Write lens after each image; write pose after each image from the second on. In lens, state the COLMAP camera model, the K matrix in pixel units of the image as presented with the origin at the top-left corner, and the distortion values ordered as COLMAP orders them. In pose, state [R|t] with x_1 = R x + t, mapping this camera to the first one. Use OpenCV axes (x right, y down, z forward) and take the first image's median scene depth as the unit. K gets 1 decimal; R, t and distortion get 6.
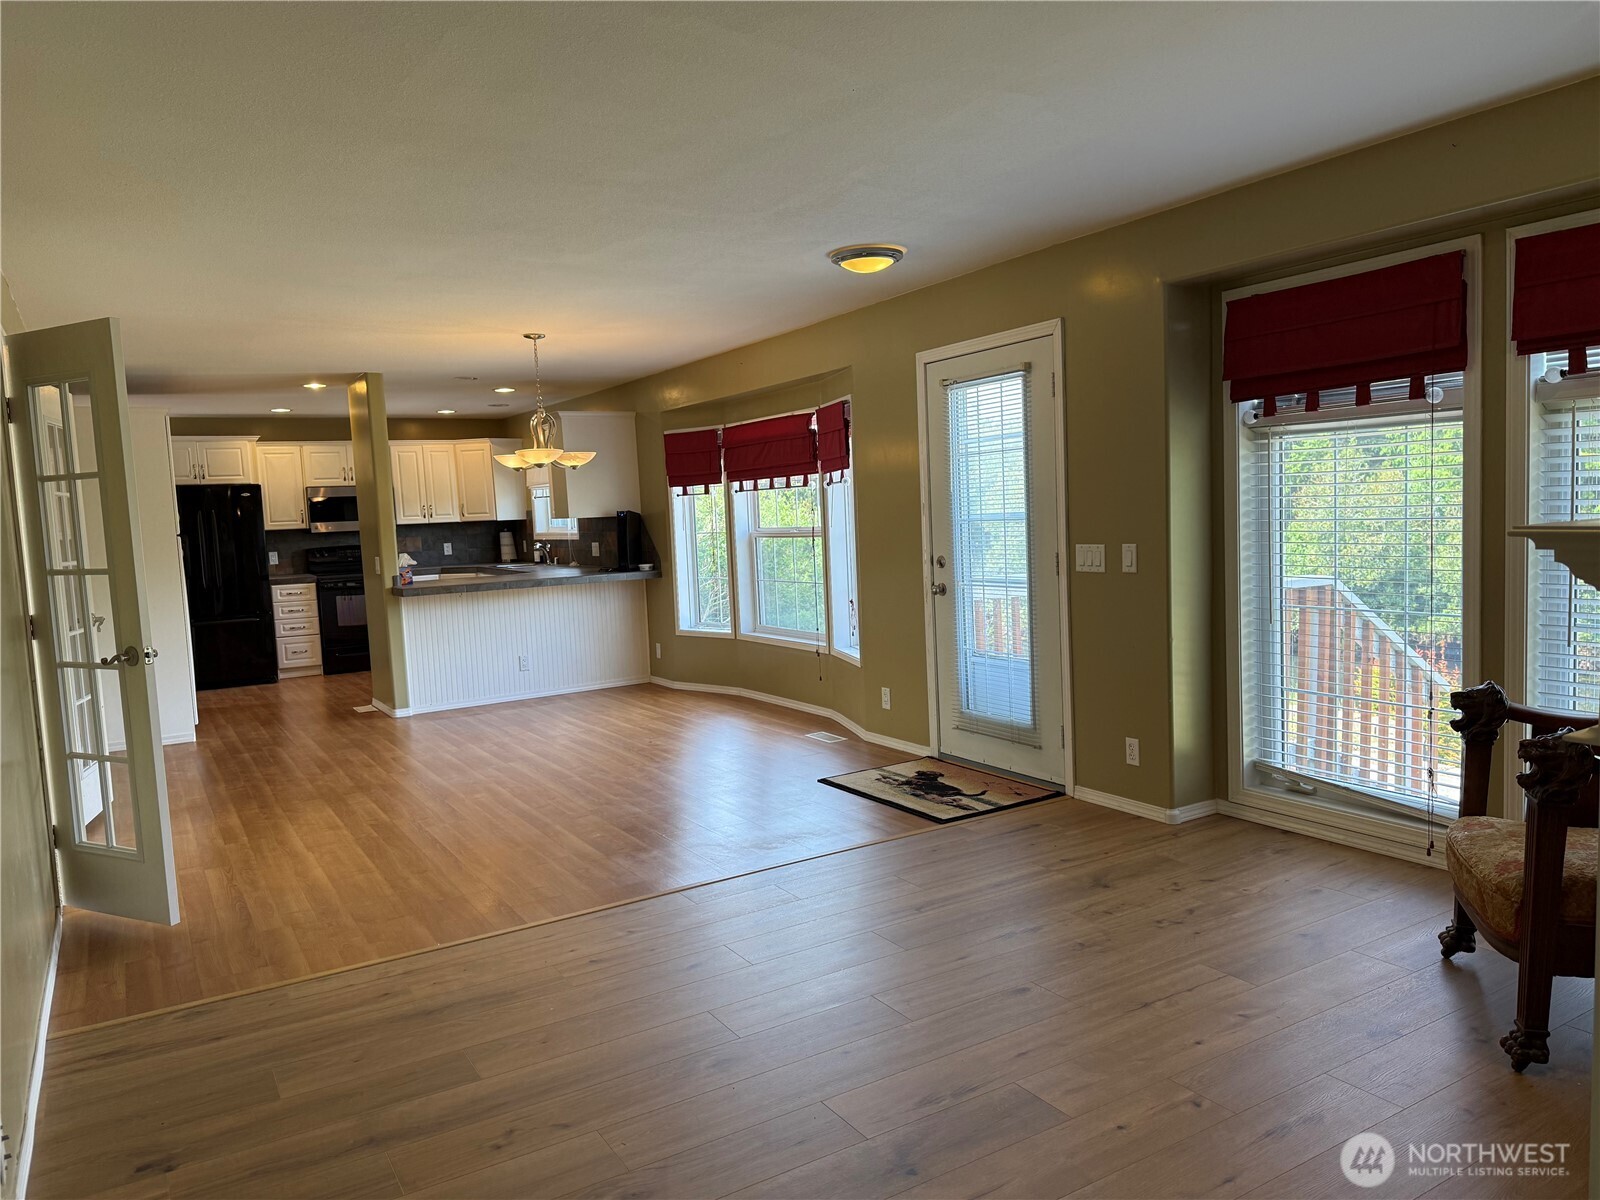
lens RADIAL K [[1122.8, 0, 798.5], [0, 1122.8, 608.0], [0, 0, 1]] dist [0.100944, -0.115996]
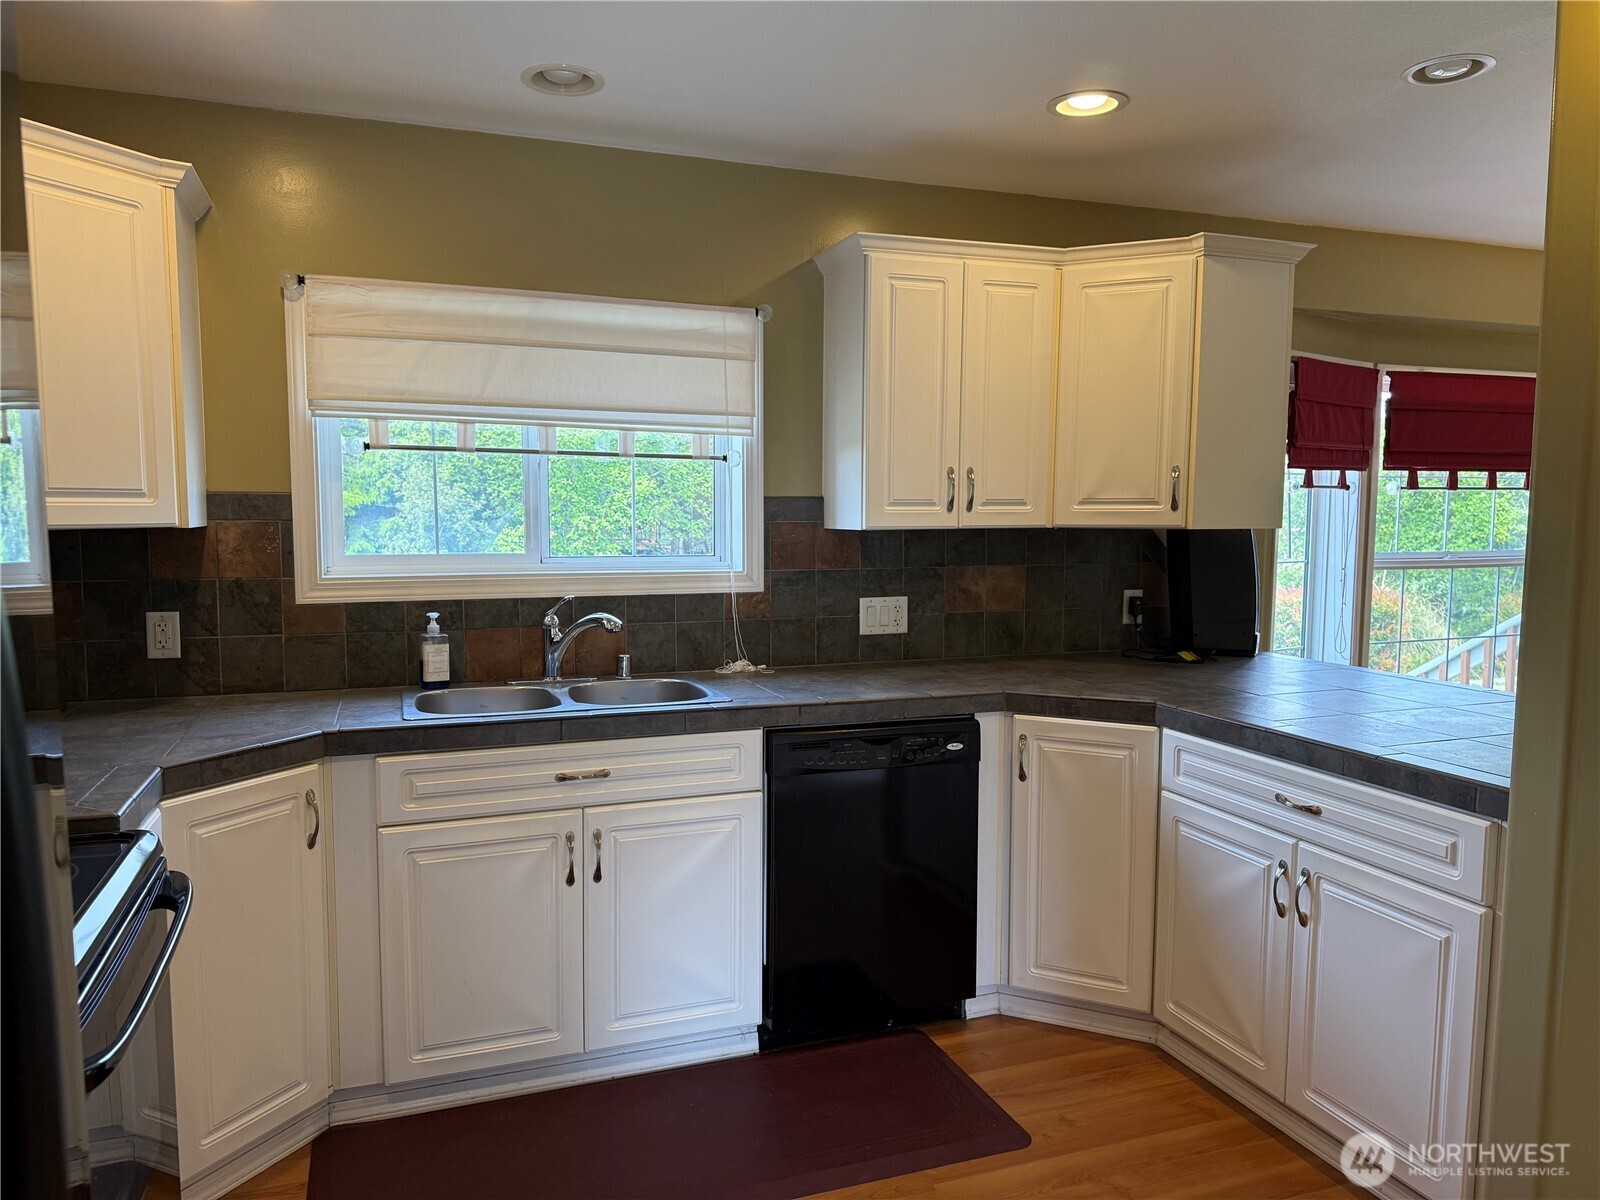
lens RADIAL K [[1122.8, 0, 800.4], [0, 1122.8, 612.3], [0, 0, 1]] dist [0.100944, -0.115996]
pose [[0.188331, -0.042129, 0.981202, -0.605031], [0.077275, 0.996618, 0.027959, -0.073192], [-0.979061, 0.070556, 0.190950, 1.068420]]
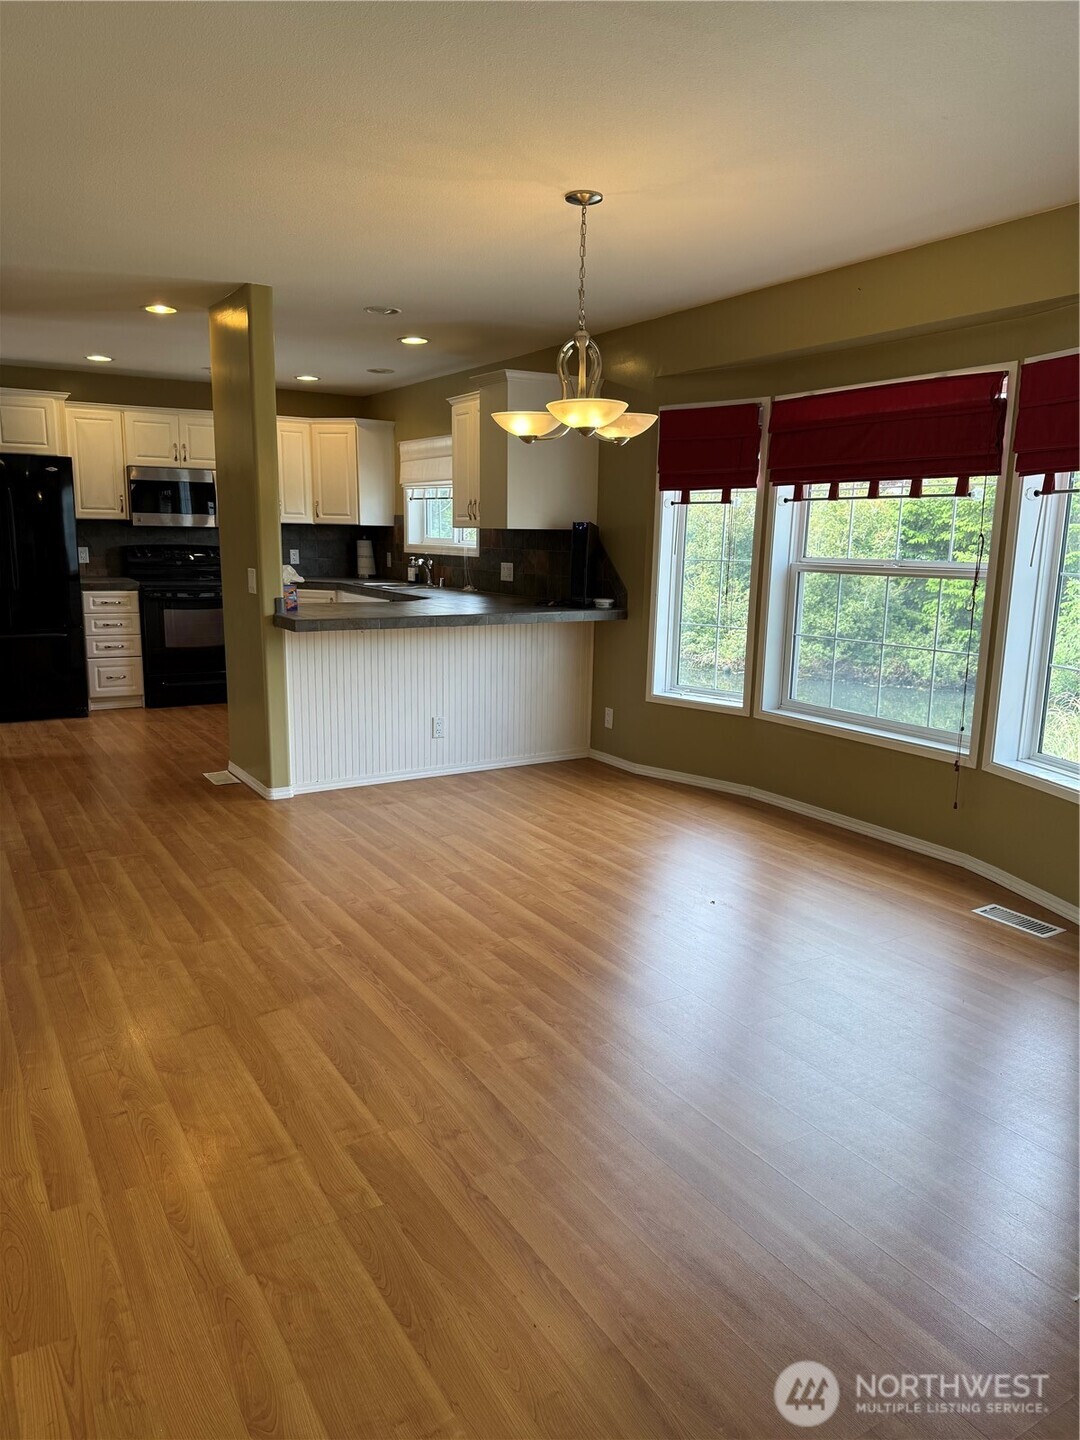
lens RADIAL K [[1010.5, 0, 521.8], [0, 1010.5, 720.2], [0, 0, 1]] dist [0.100944, -0.115996]
pose [[0.998079, 0.061927, 0.001895, -0.184833], [-0.061826, 0.993537, 0.095190, -0.020096], [0.004012, -0.095124, 0.995457, 0.344900]]
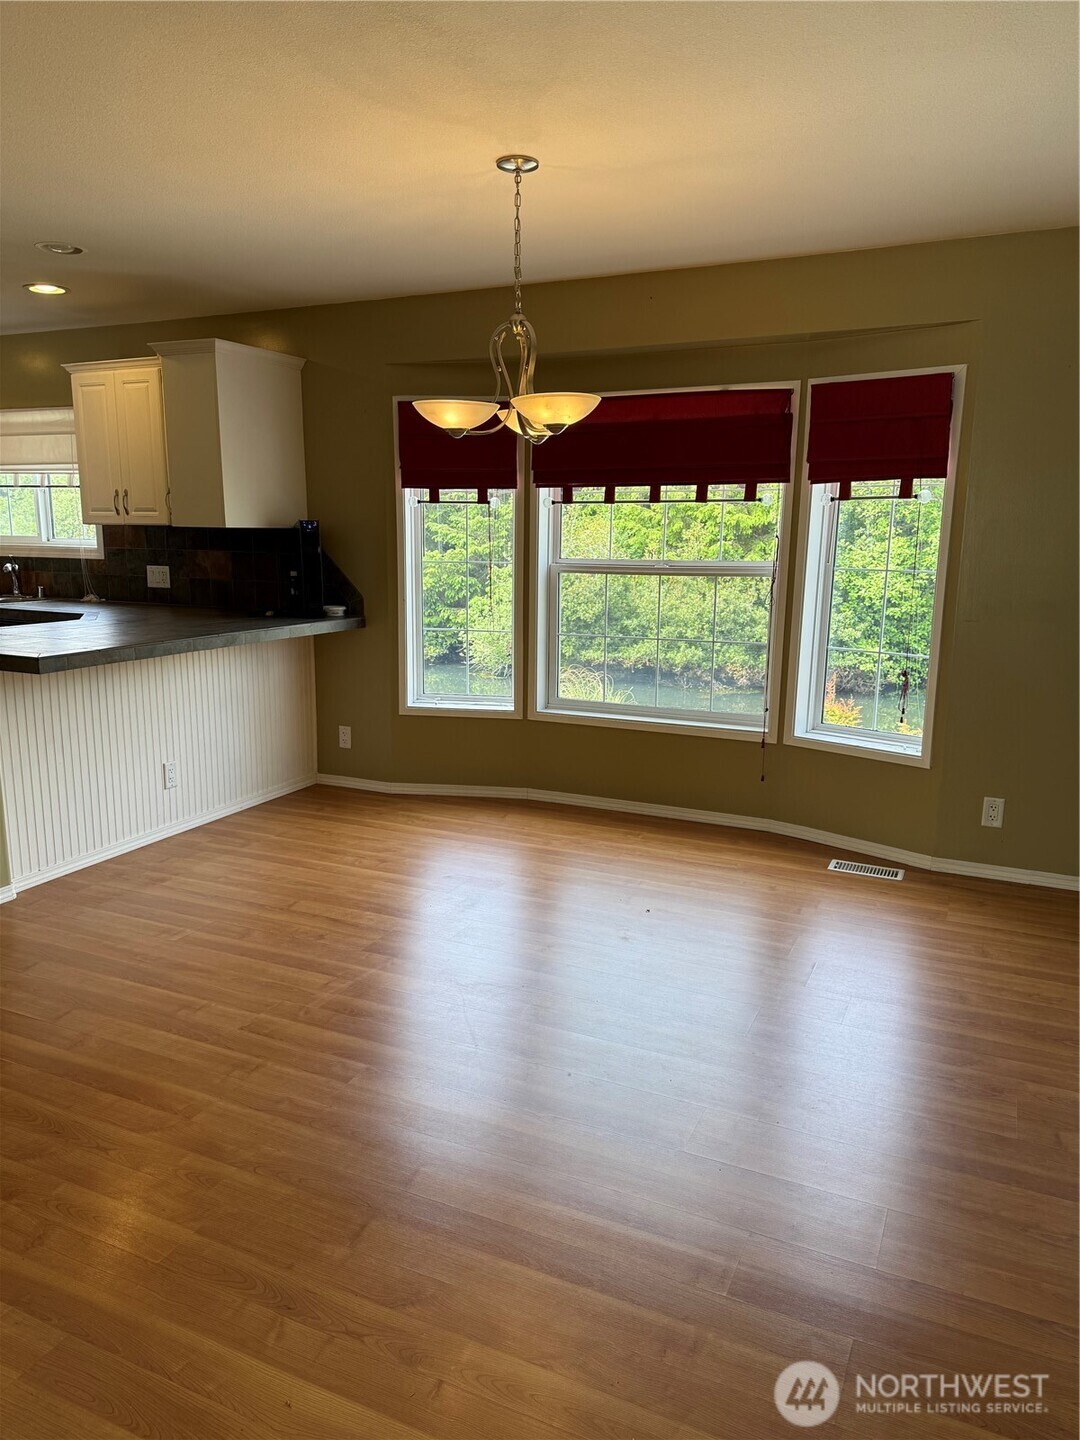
lens RADIAL K [[1010.5, 0, 547.4], [0, 1010.5, 726.7], [0, 0, 1]] dist [0.100944, -0.115996]
pose [[0.830236, -0.055203, 0.554672, -0.362249], [0.002818, 0.995487, 0.094858, -0.025067], [-0.557405, -0.077191, 0.826645, 0.441853]]
